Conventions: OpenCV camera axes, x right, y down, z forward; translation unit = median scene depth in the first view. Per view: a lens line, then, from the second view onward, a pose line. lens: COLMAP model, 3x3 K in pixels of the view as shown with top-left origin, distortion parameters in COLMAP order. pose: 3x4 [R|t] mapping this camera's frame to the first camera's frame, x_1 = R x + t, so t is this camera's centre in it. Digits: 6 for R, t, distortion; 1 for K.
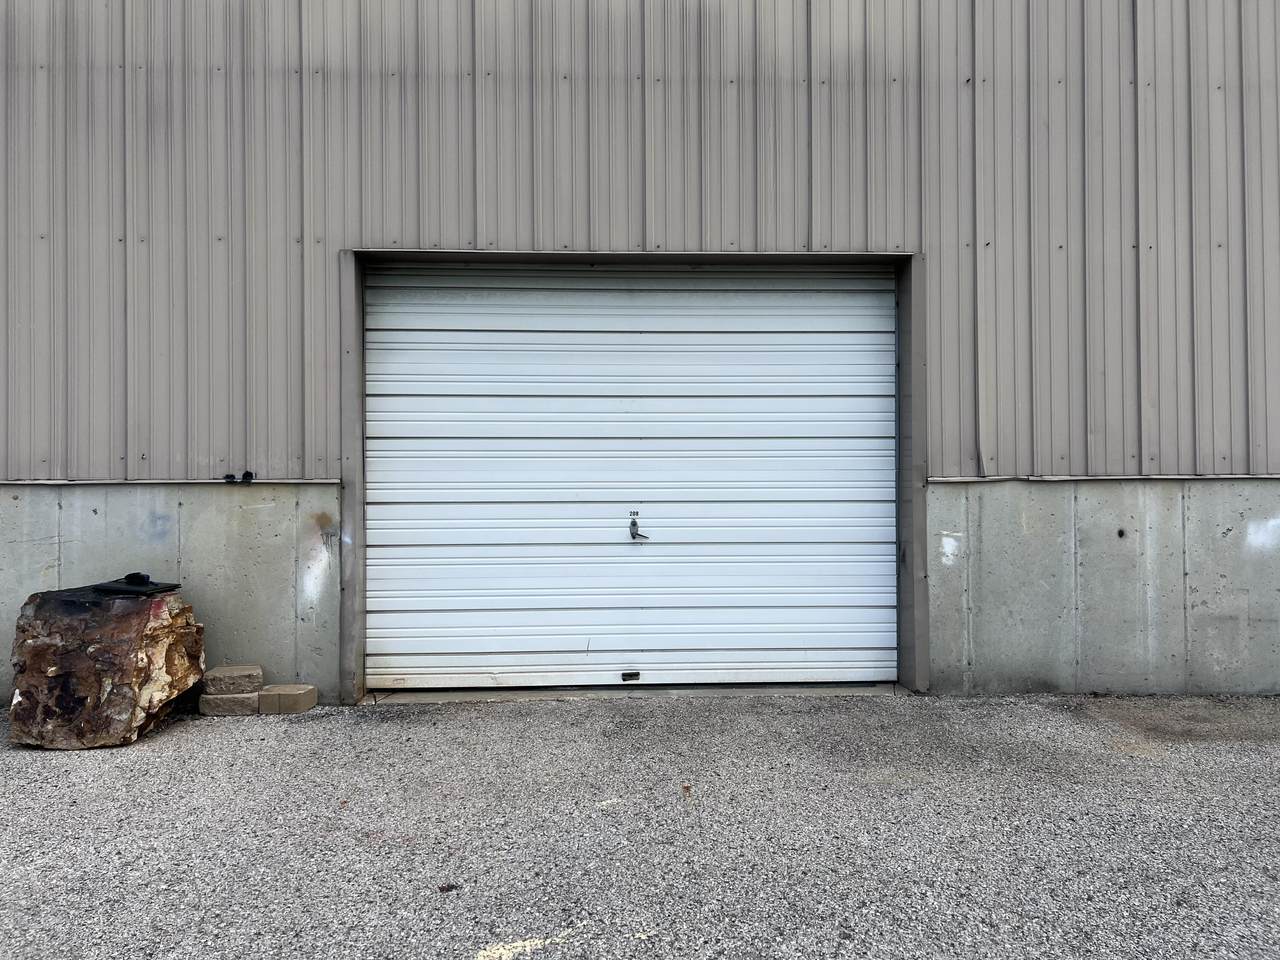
lens RADIAL K [[958.9, 0, 638.0], [0, 958.9, 480.2], [0, 0, 1]] dist [0.034507, -0.011225]
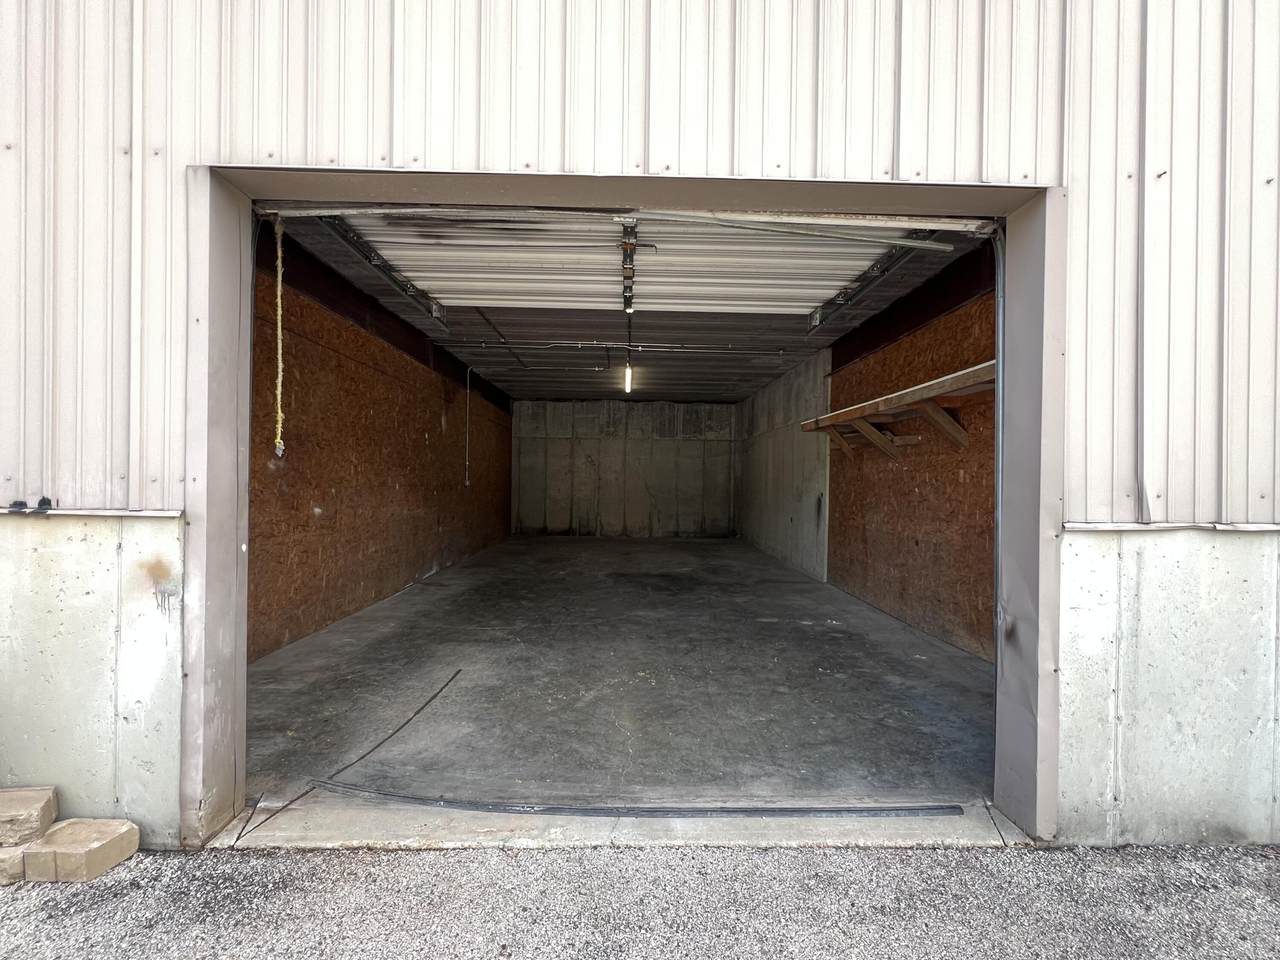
lens RADIAL K [[595.8, 0, 643.4], [0, 595.8, 485.2], [0, 0, 1]] dist [0.001527, 0.000200]
pose [[0.999652, 0.018344, -0.018971, 0.016539], [-0.017902, 0.999570, 0.023222, -0.033226], [0.019389, -0.022875, 0.999550, 0.580454]]
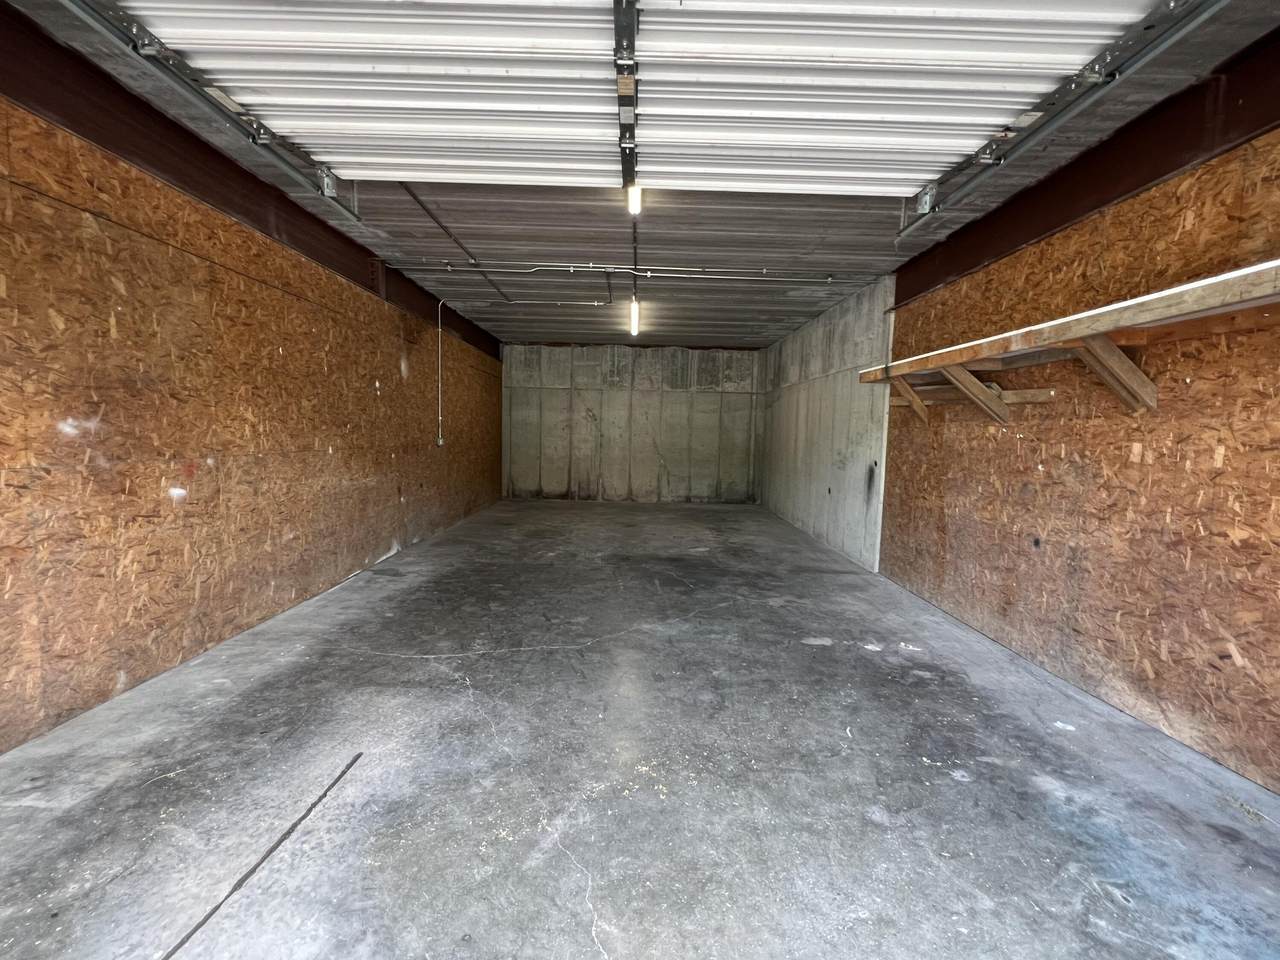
lens RADIAL K [[595.8, 0, 640.9], [0, 595.8, 483.1], [0, 0, 1]] dist [0.001527, 0.000200]
pose [[0.998911, 0.030924, -0.034927, 0.014077], [-0.027253, 0.994506, 0.101073, -0.041833], [0.037861, -0.100011, 0.994266, 0.726450]]
